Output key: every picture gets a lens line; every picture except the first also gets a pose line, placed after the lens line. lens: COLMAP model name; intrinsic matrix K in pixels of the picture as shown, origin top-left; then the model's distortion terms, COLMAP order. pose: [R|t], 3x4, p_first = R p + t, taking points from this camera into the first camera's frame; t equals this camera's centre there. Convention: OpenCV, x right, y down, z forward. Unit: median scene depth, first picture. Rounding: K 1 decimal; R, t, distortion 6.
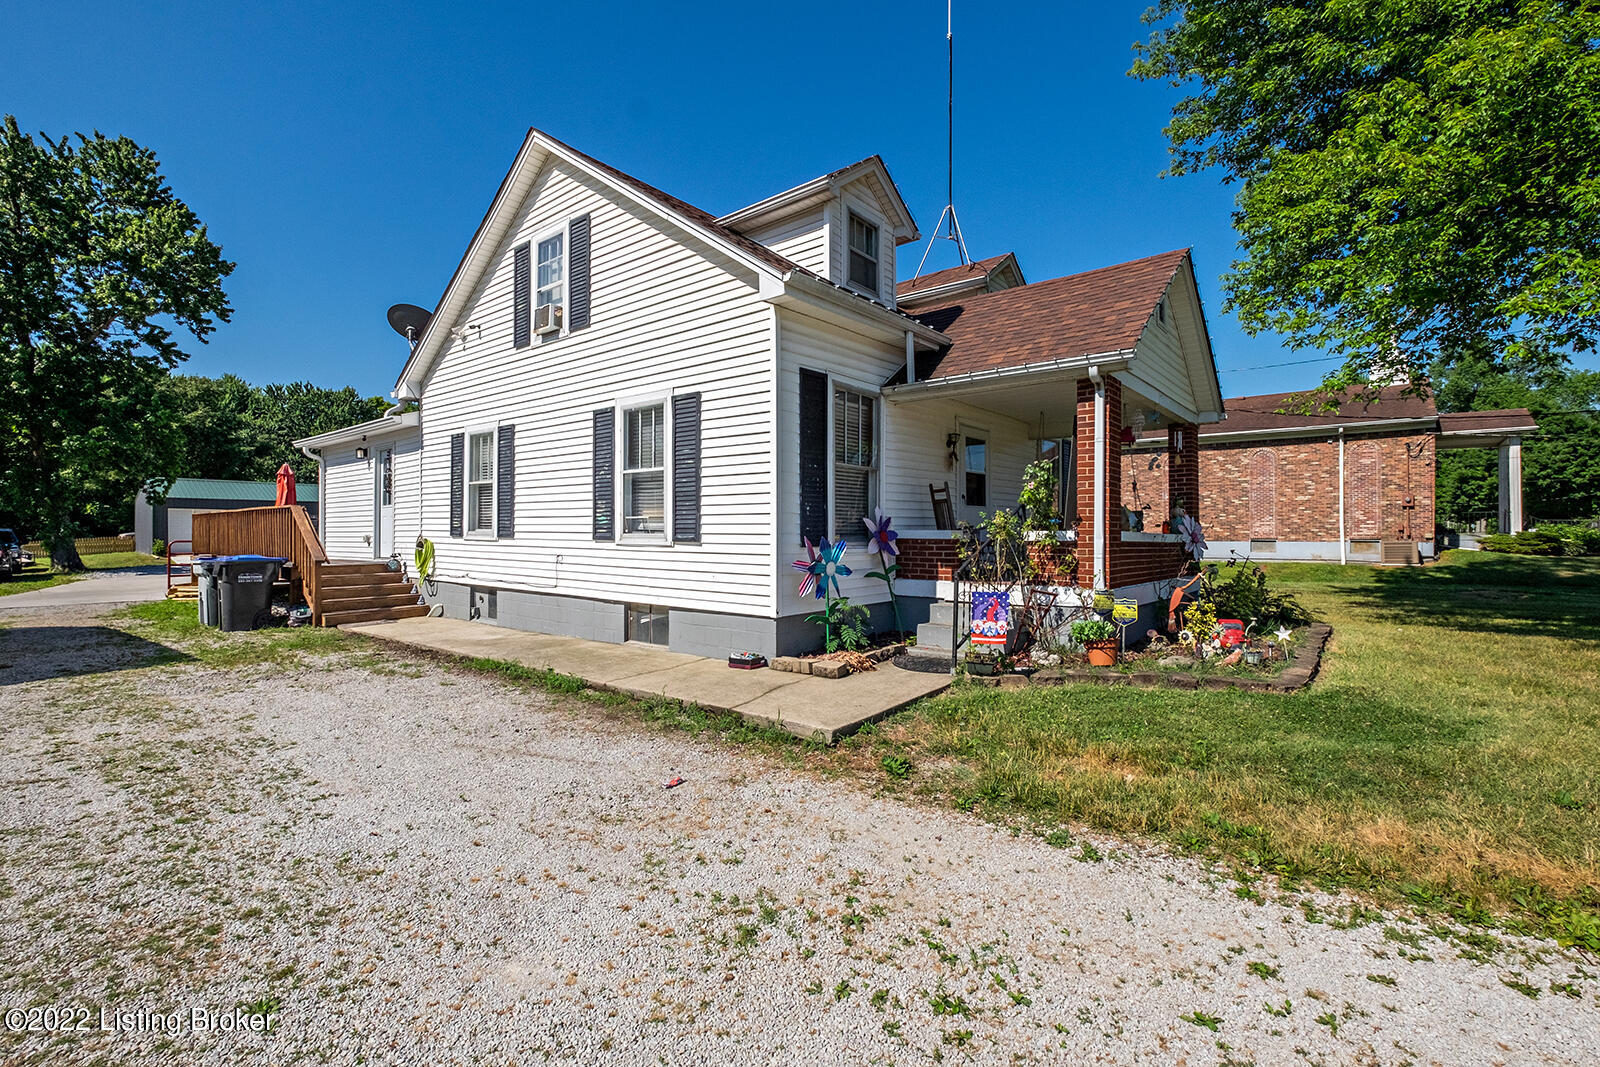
lens RADIAL K [[707.7, 0, 800.0], [0, 707.7, 533.5], [0, 0, 1]] dist [-0.000981, -0.000249]
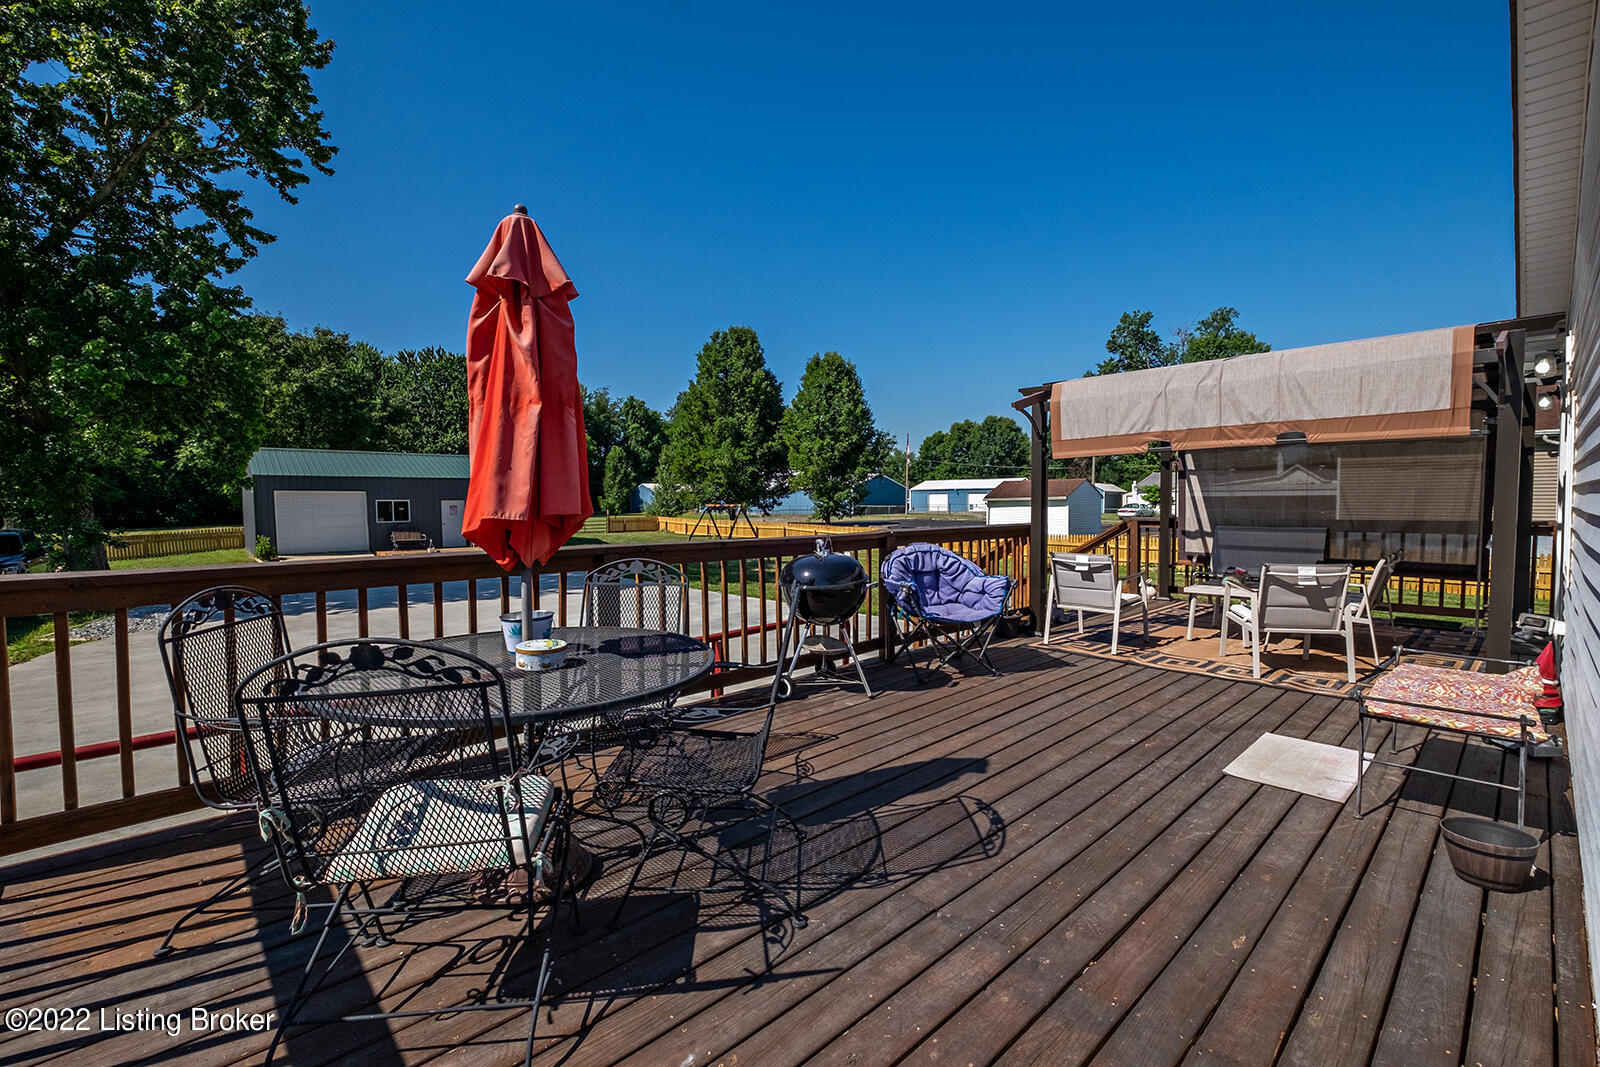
lens RADIAL K [[691.9, 0, 800.0], [0, 691.9, 533.5], [0, 0, 1]] dist [-0.000488, 0.000186]
pose [[0.991763, -0.007884, -0.127843, -0.361400], [0.013855, 0.998851, 0.045880, -0.022044], [0.127335, -0.047273, 0.990733, 0.480751]]
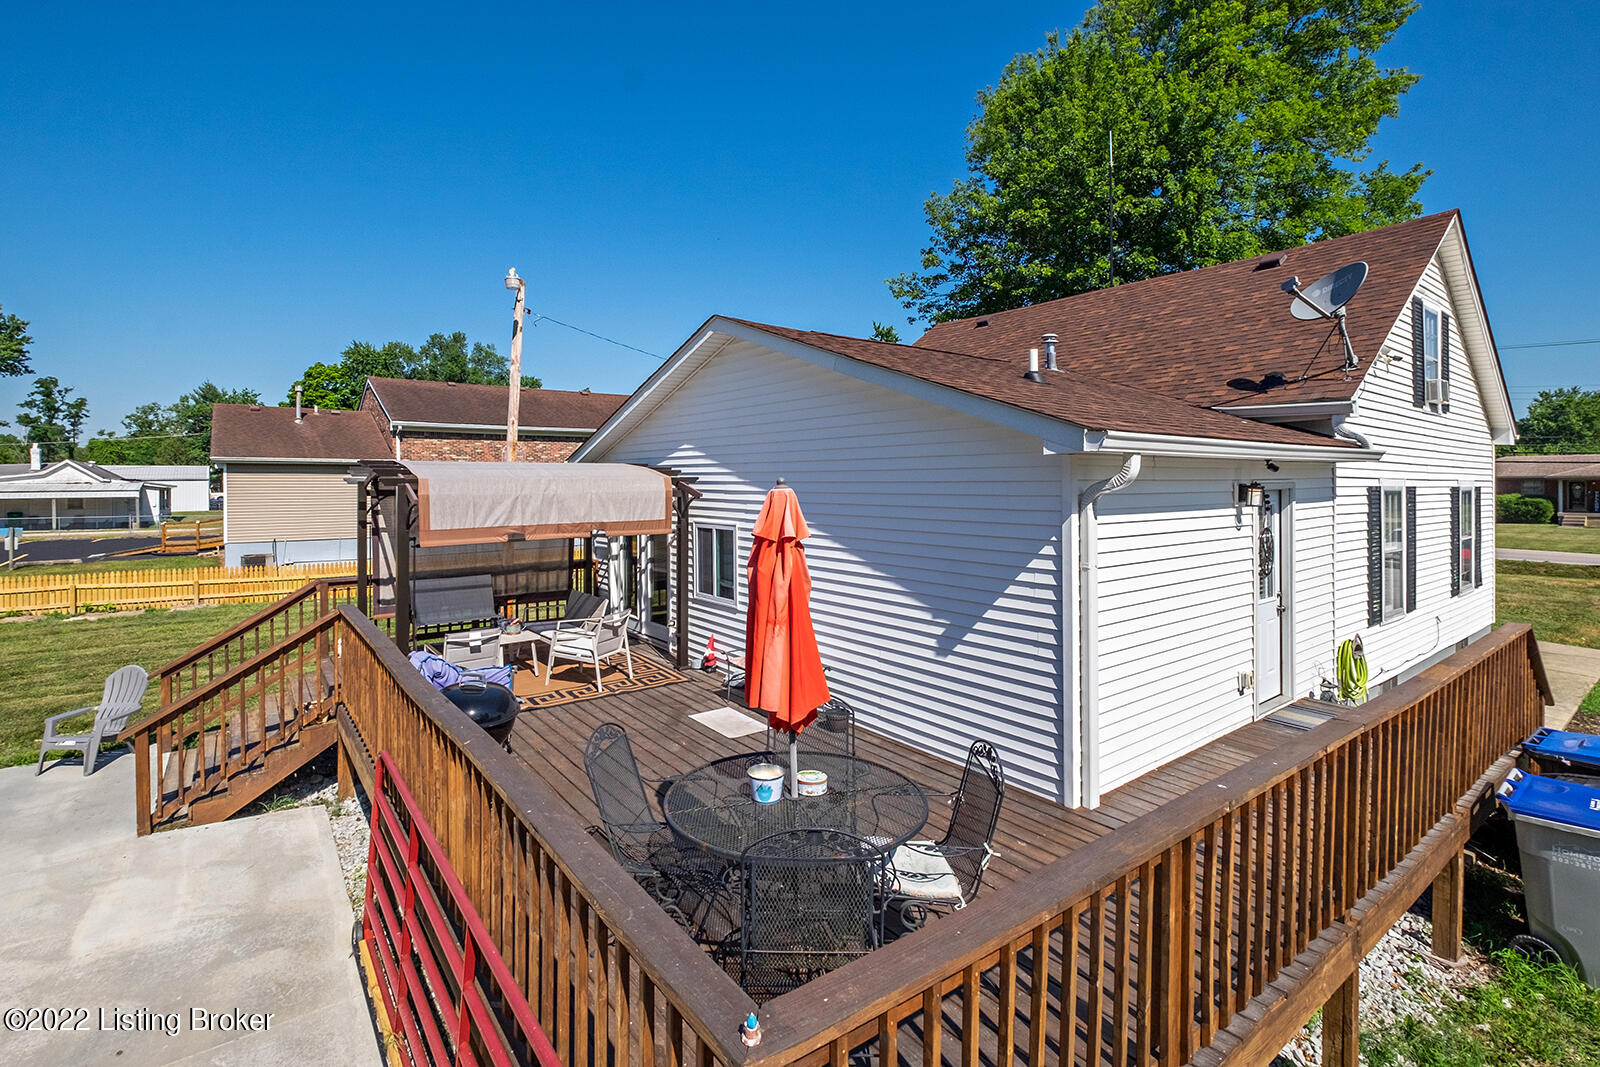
lens RADIAL K [[691.9, 0, 800.0], [0, 691.9, 533.5], [0, 0, 1]] dist [-0.000488, 0.000186]
pose [[0.251999, -0.067182, 0.965393, -0.509298], [0.009511, 0.997711, 0.066949, -0.055000], [-0.967681, -0.007689, 0.252061, 0.528408]]
